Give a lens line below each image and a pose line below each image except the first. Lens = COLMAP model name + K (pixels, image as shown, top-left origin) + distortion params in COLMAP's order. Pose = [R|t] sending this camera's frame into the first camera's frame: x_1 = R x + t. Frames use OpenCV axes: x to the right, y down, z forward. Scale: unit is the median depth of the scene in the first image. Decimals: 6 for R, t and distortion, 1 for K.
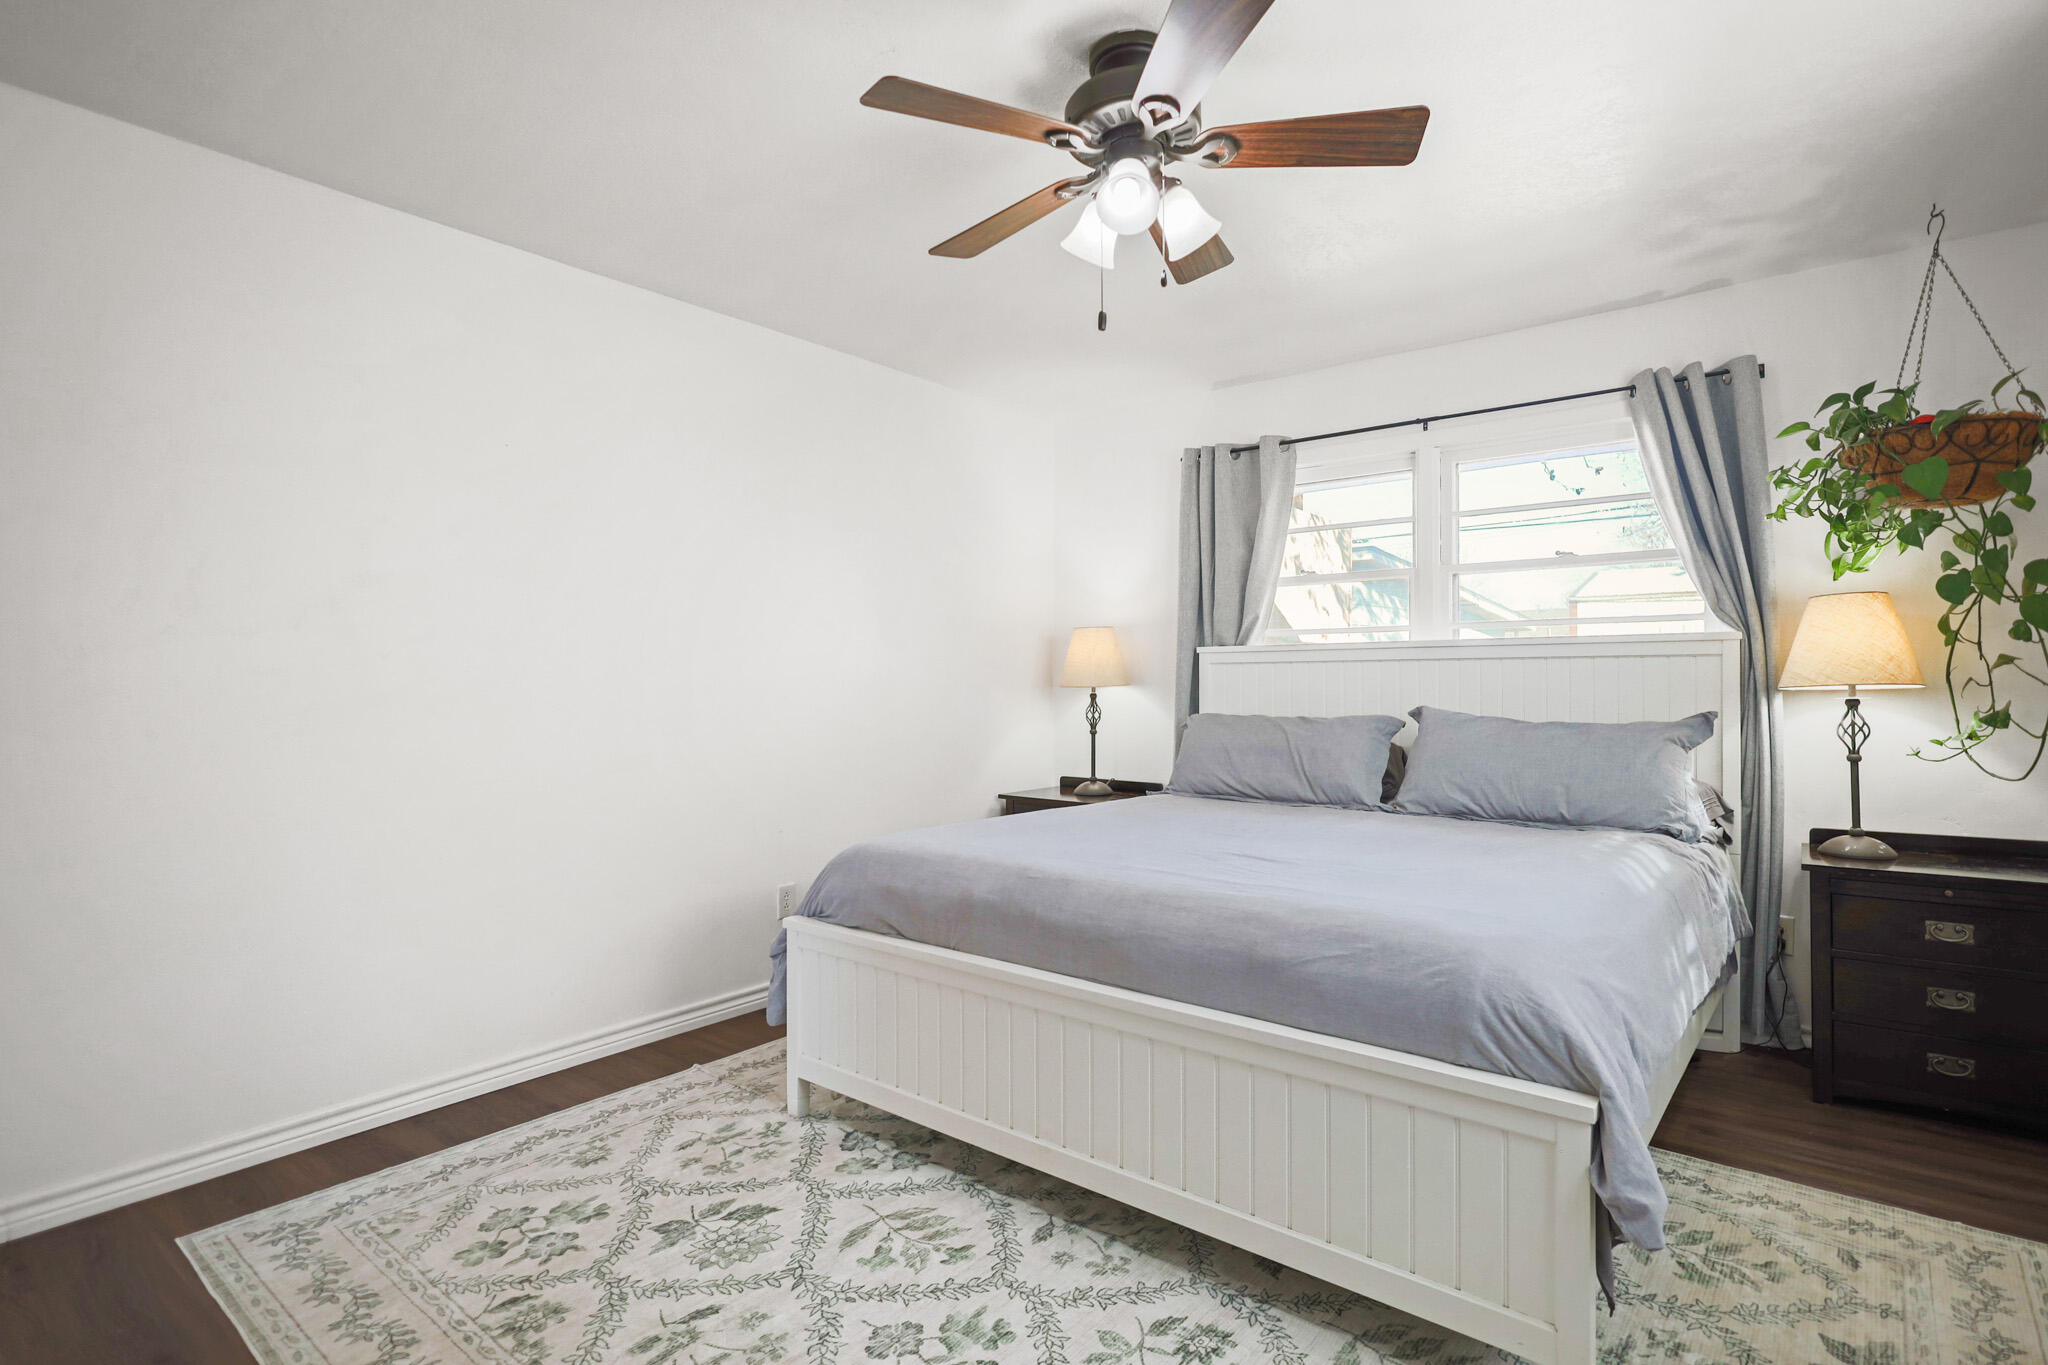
lens RADIAL K [[1010.7, 0, 1009.1], [0, 1010.7, 686.4], [0, 0, 1]] dist [0.000741, 0.000788]
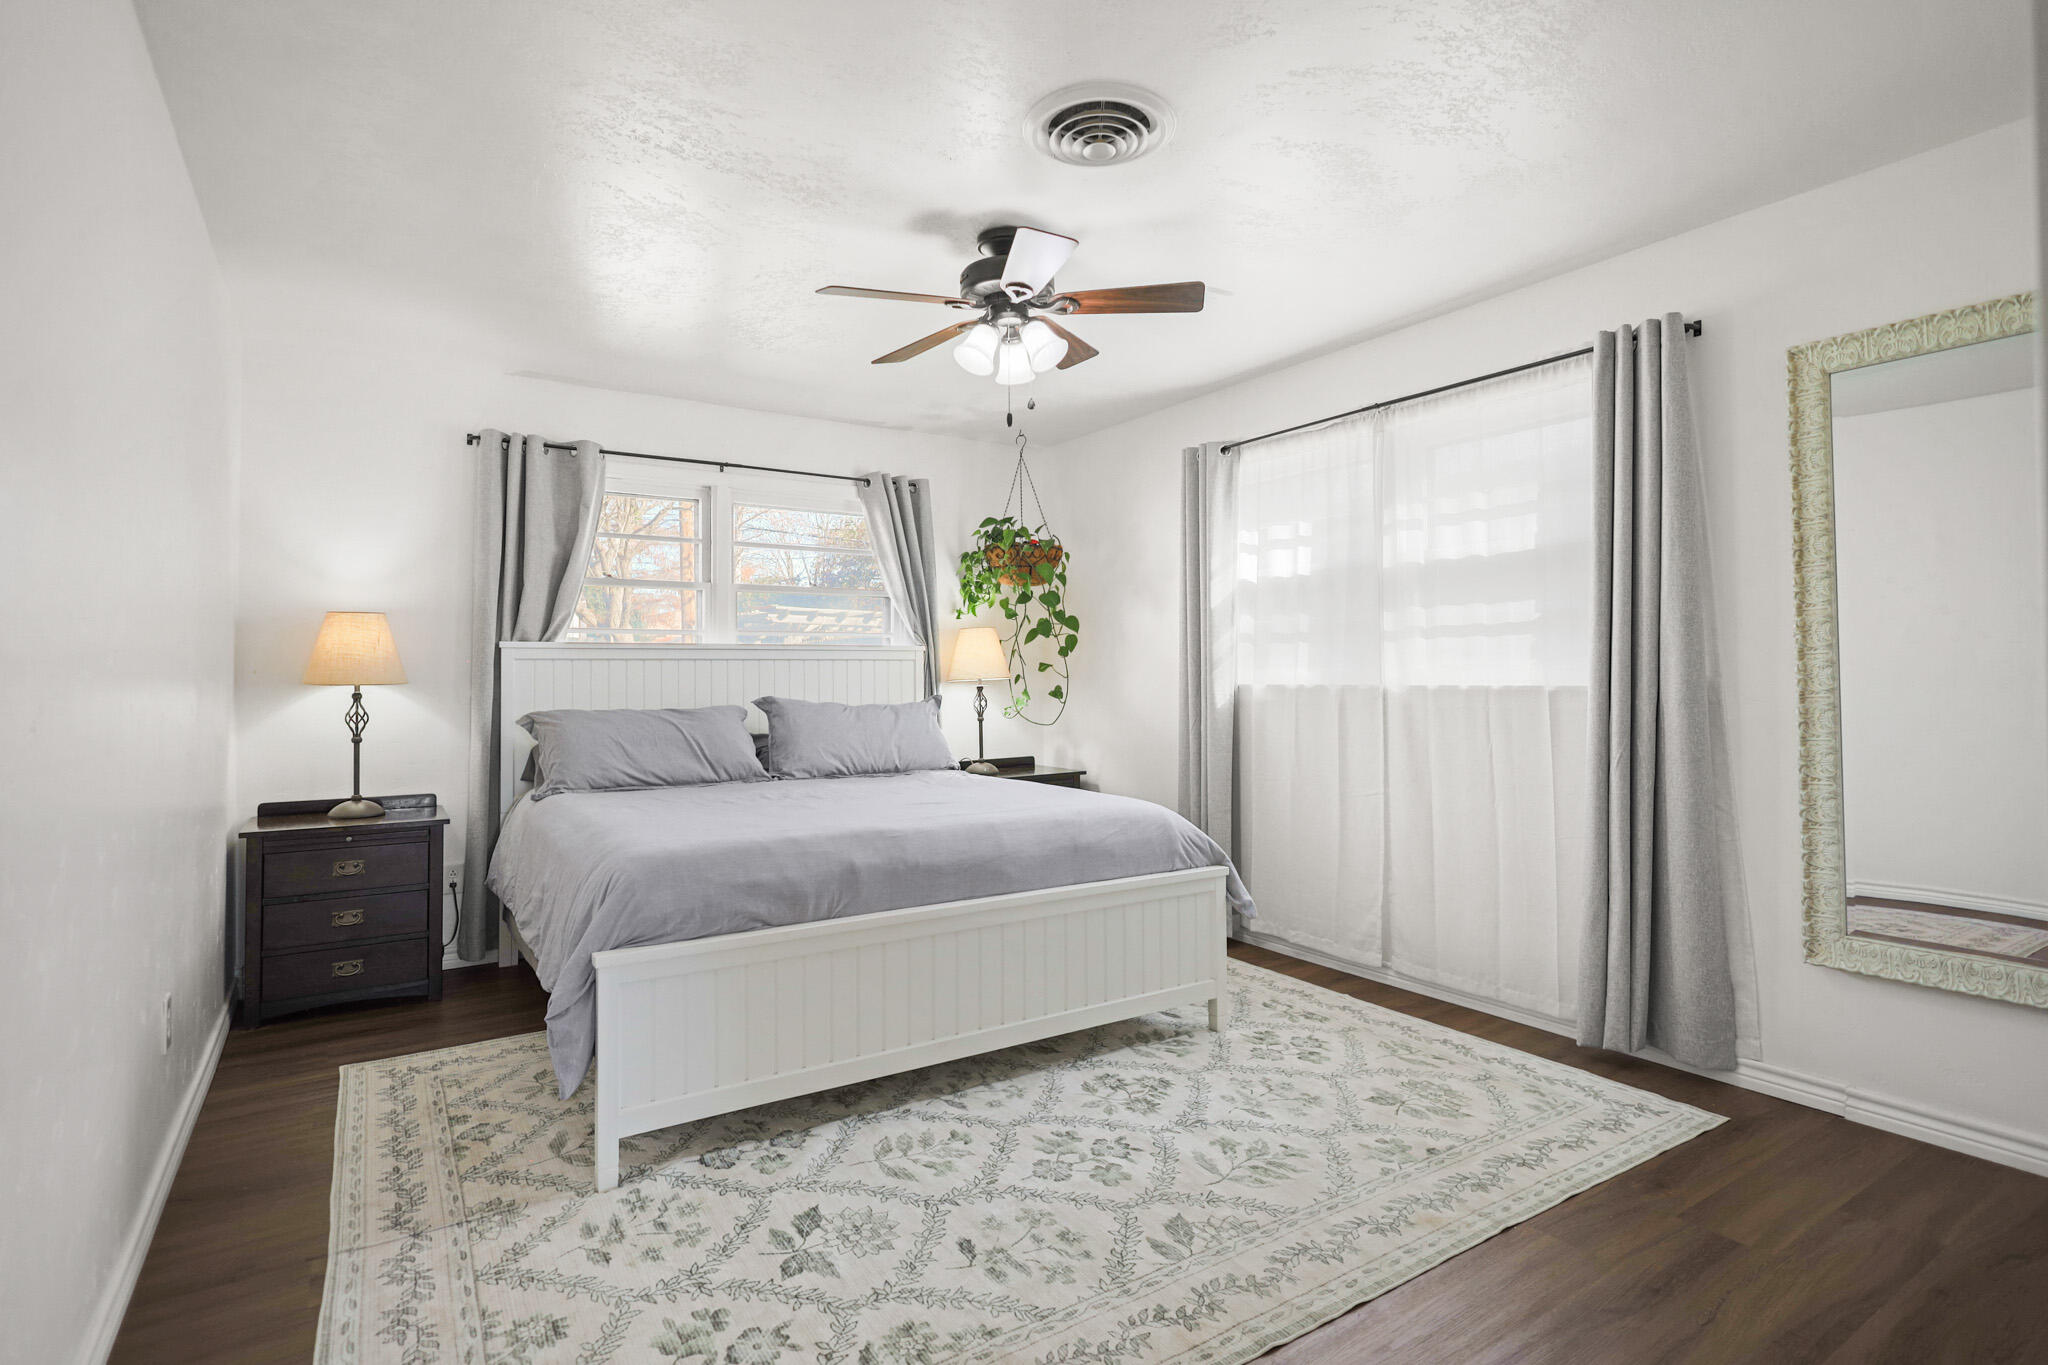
lens RADIAL K [[1010.7, 0, 1018.2], [0, 1010.7, 664.6], [0, 0, 1]] dist [0.000741, 0.000788]
pose [[0.315818, 0.010834, 0.948758, -0.967559], [0.007300, 0.999877, -0.013848, -0.001370], [-0.948792, 0.011299, 0.315701, 0.424717]]
